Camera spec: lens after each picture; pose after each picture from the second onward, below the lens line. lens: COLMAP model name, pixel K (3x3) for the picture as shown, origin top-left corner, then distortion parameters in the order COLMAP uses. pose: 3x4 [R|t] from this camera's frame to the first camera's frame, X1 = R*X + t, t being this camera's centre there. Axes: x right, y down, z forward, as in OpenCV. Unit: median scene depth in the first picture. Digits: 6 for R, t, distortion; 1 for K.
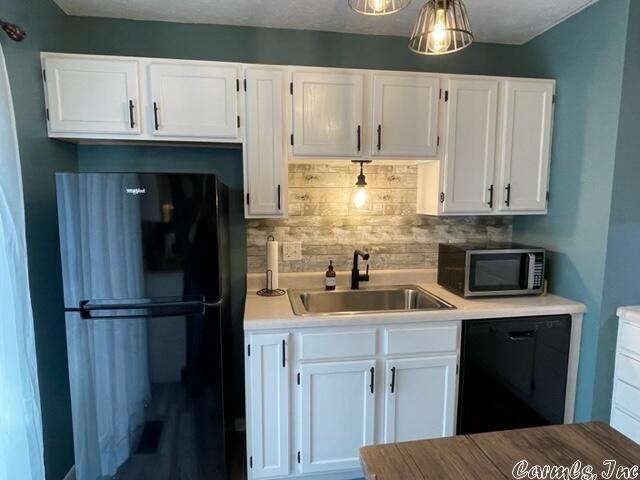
lens RADIAL K [[384.0, 0, 317.3], [0, 384.0, 245.1], [0, 0, 1]] dist [0.007468, -0.017059]
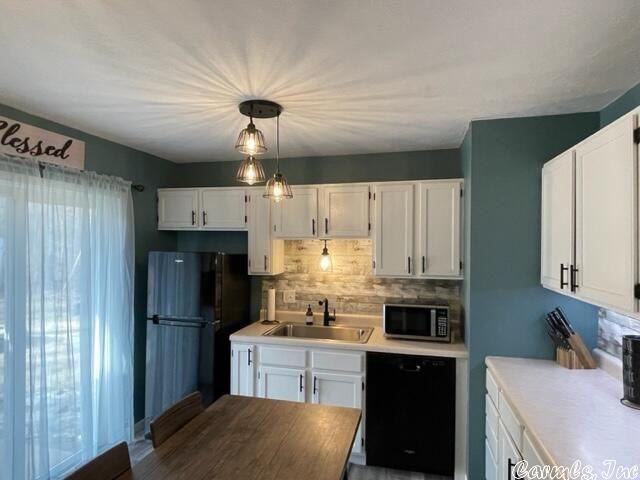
lens RADIAL K [[381.5, 0, 318.1], [0, 381.5, 242.7], [0, 0, 1]] dist [0.007859, -0.023974]
pose [[0.918940, 0.005994, -0.394352, 0.648056], [-0.053002, 0.992691, -0.108420, -0.038528], [0.390820, 0.120533, 0.912541, -0.358935]]
